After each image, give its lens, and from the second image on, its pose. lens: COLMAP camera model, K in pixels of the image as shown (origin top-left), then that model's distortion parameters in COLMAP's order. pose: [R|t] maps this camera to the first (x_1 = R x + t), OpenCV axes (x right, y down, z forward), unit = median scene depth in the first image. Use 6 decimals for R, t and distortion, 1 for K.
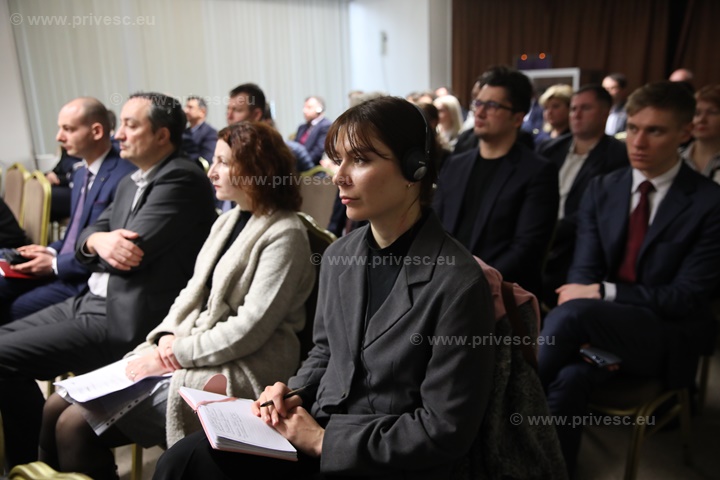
lens RADIAL K [[604.1, 0, 347.8], [0, 604.1, 249.3], [0, 0, 1]] dist [-0.008251, -0.007620]
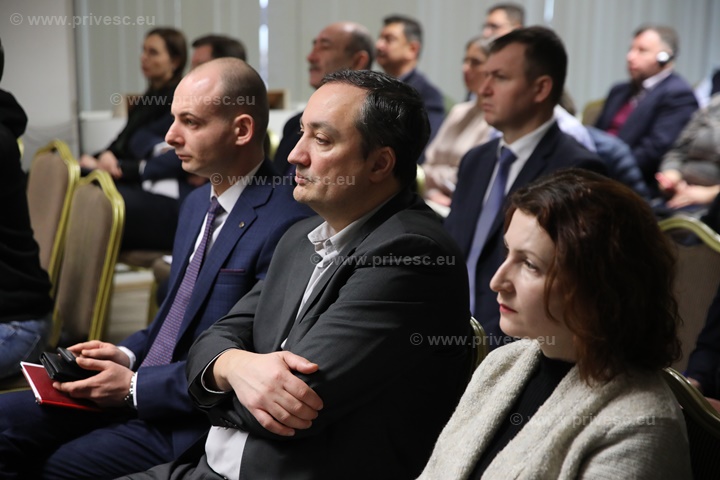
lens RADIAL K [[1306.6, 0, 354.9], [0, 1306.6, 246.0], [0, 0, 1]] dist [0.160734, 0.000000]
pose [[0.968463, 0.095666, -0.230060, -0.077339], [-0.105826, 0.993863, -0.032209, -0.085260], [0.225567, 0.055540, 0.972643, -0.031713]]
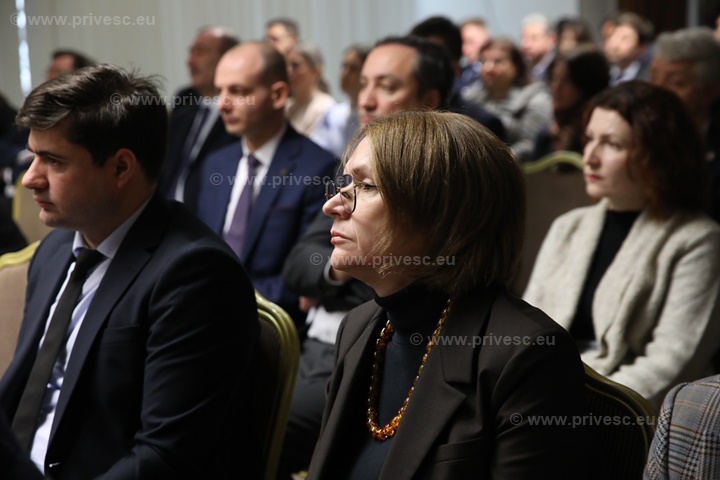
lens RADIAL K [[1306.6, 0, 378.6], [0, 1306.6, 244.7], [0, 0, 1]] dist [0.160734, 0.000000]
pose [[0.997676, -0.007486, 0.067725, -0.461869], [0.012655, 0.997011, -0.076222, 0.072305], [-0.066952, 0.076902, 0.994788, -0.392139]]
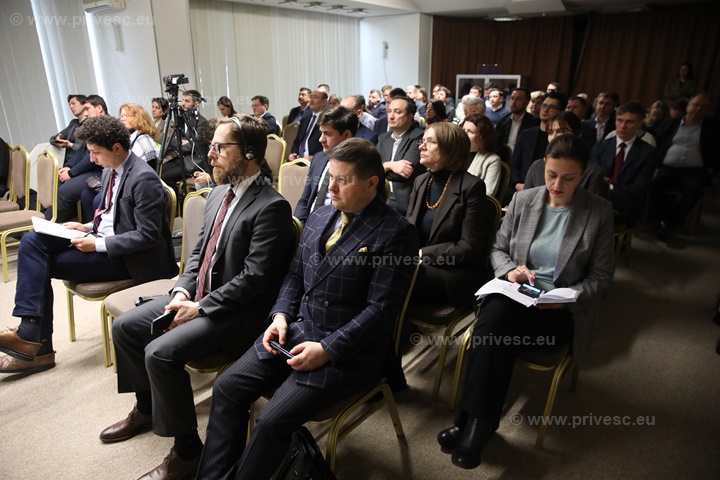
lens RADIAL K [[484.4, 0, 359.3], [0, 484.4, 235.4], [0, 0, 1]] dist [-0.036345, 0.000171]
pose [[0.989962, -0.012154, 0.140808, -0.733370], [0.003139, 0.997941, 0.064069, 0.117559], [-0.141297, -0.062984, 0.987962, -0.686377]]
